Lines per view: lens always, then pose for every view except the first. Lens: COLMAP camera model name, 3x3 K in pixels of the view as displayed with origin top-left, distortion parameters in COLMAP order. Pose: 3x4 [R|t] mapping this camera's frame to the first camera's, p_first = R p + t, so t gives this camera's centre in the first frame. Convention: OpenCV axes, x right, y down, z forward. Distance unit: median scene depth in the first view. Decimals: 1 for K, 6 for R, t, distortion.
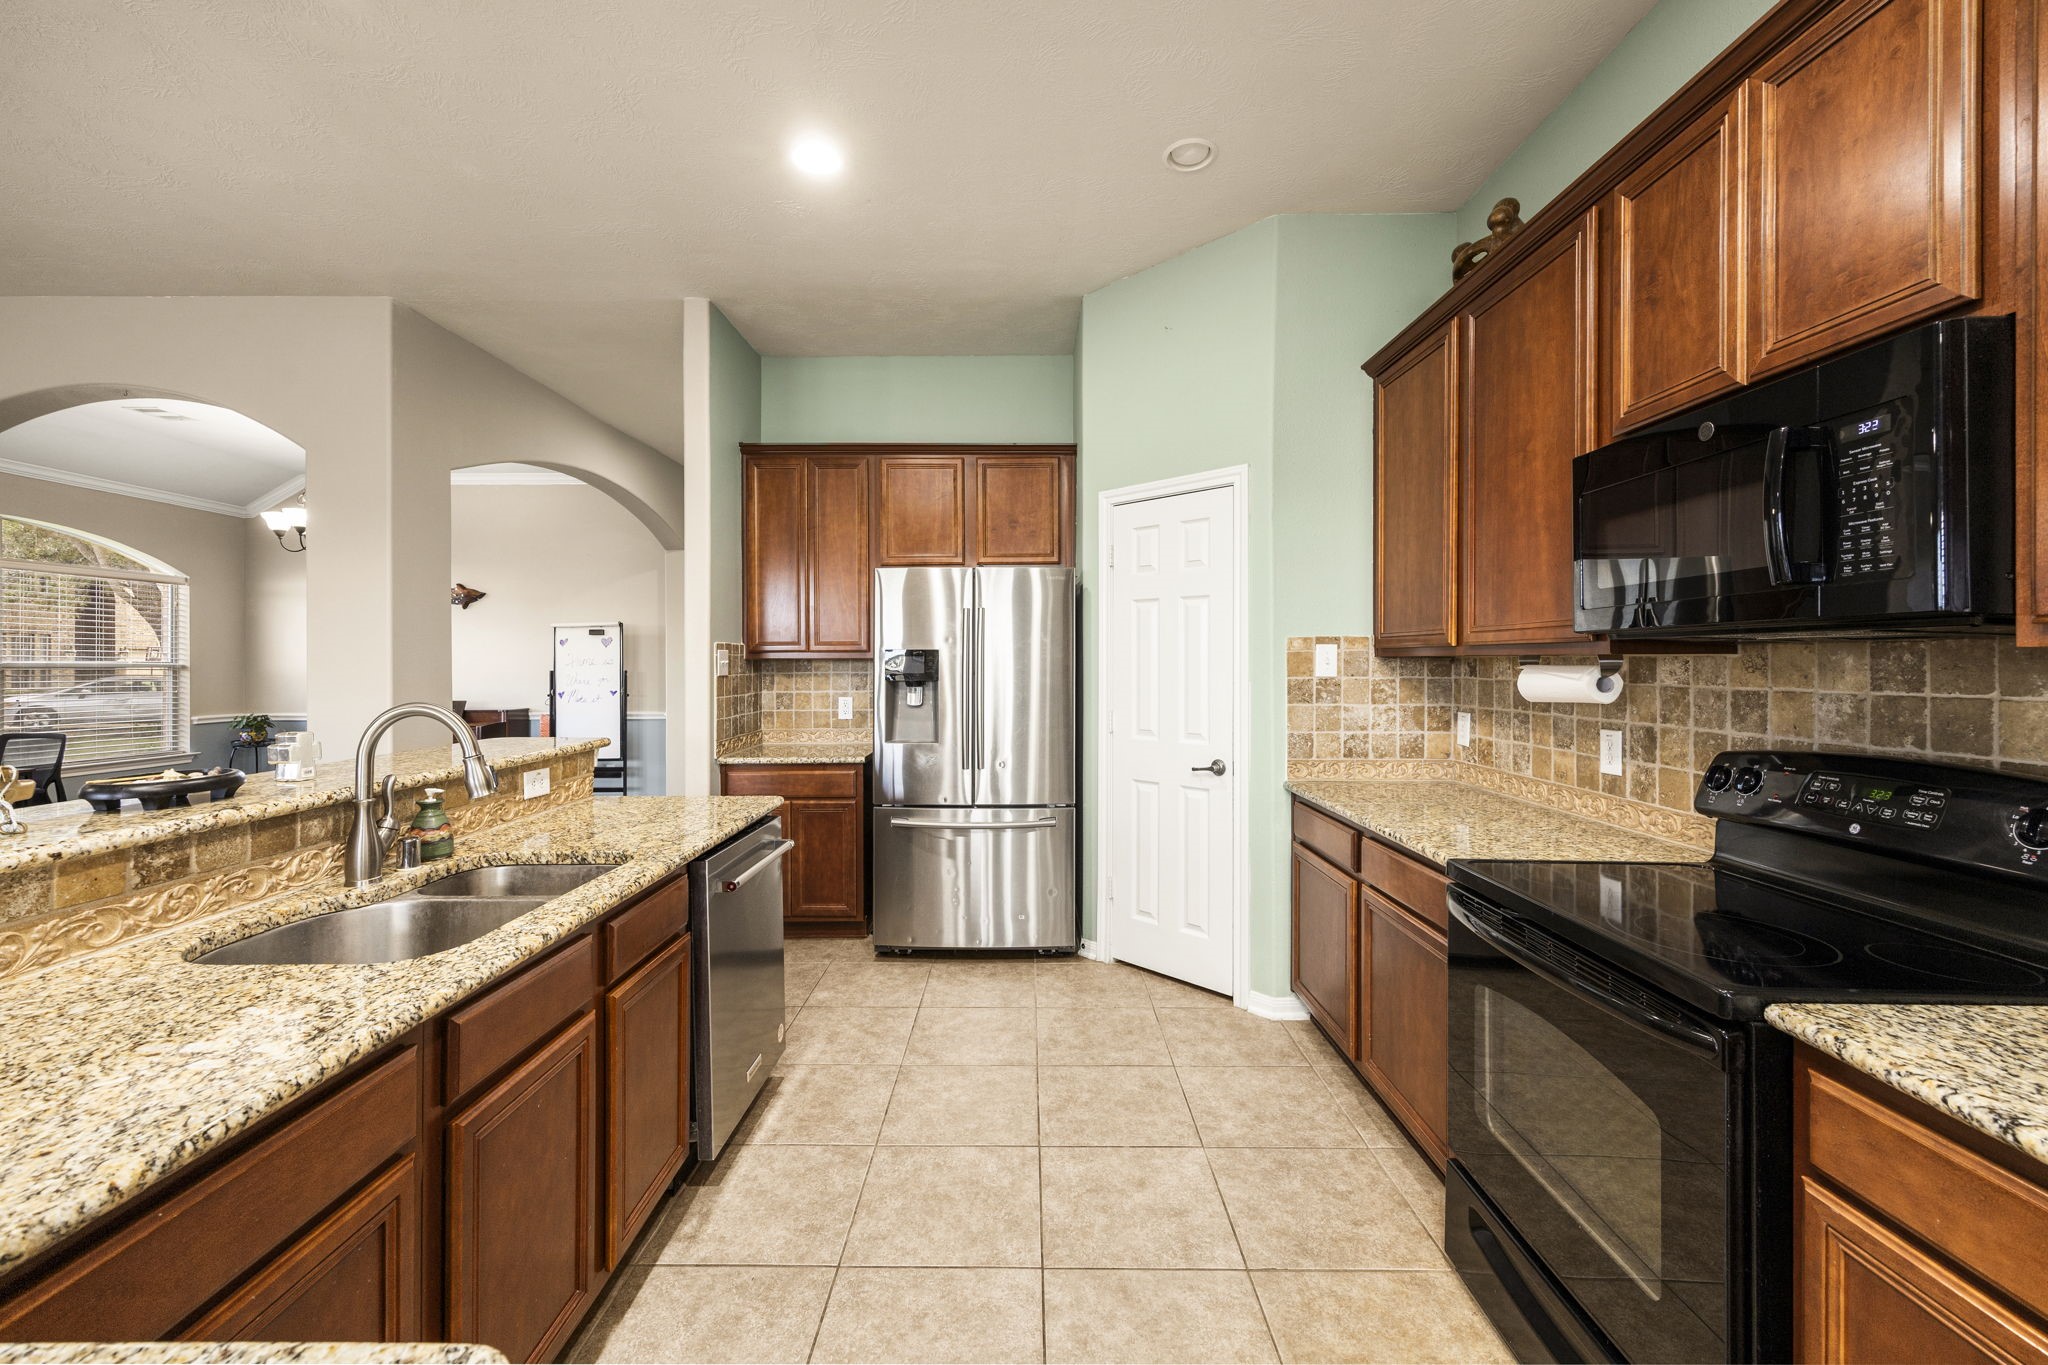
lens RADIAL K [[832.4, 0, 1023.3], [0, 832.4, 679.1], [0, 0, 1]] dist [0.007134, -0.000100]
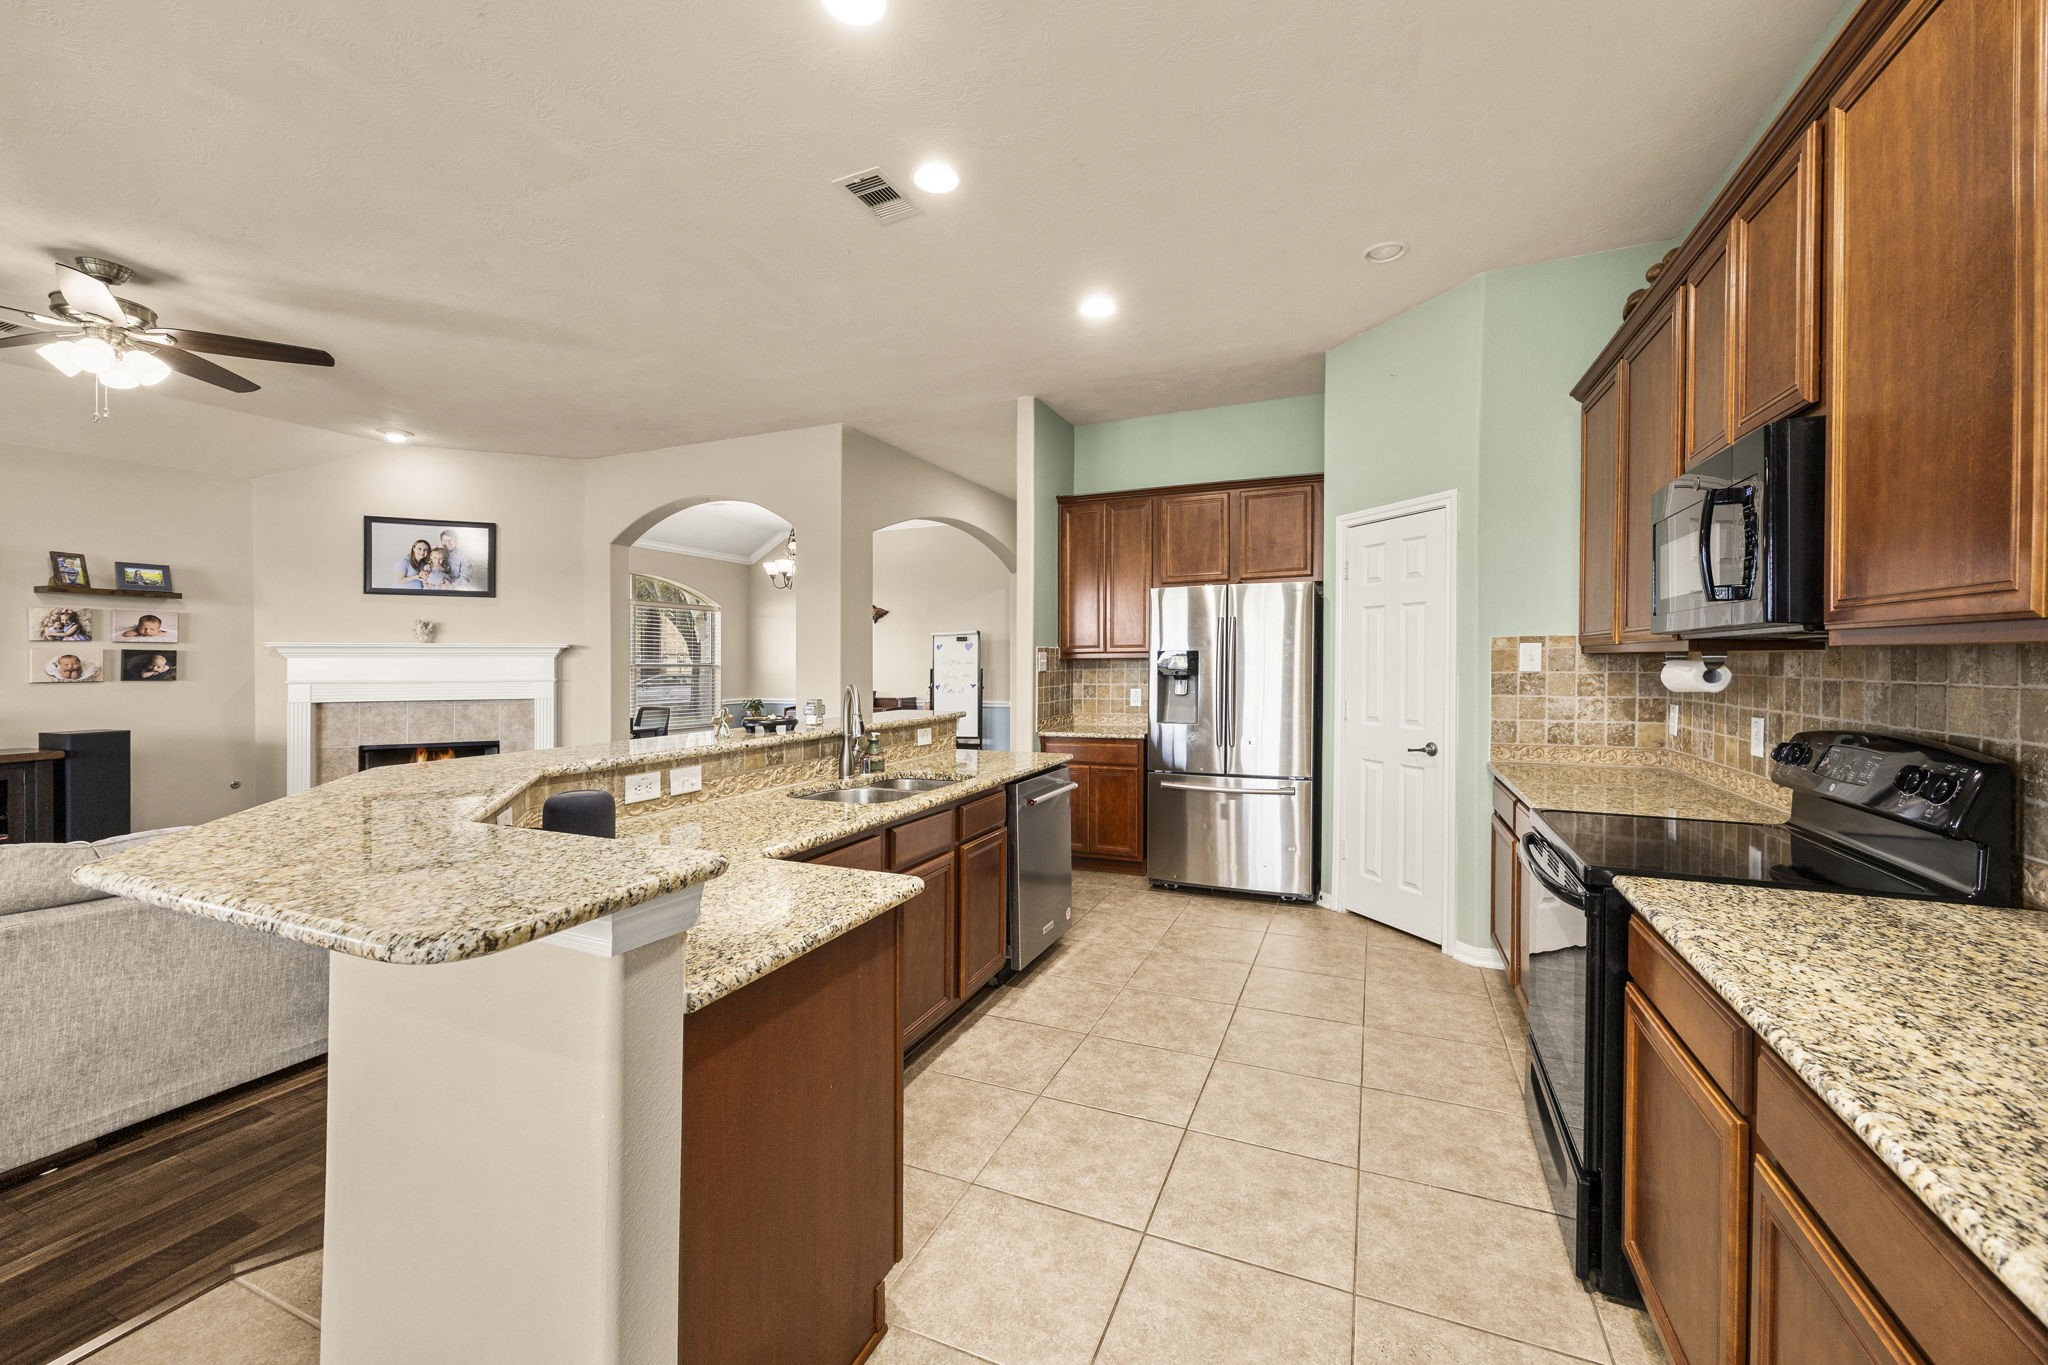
lens RADIAL K [[830.1, 0, 1018.6], [0, 830.1, 671.1], [0, 0, 1]] dist [-0.001091, -0.000156]
pose [[0.917869, 0.000009, -0.396884, 0.172468], [-0.003357, 0.999964, -0.007743, 0.007657], [0.396870, 0.008440, 0.917836, -0.313234]]
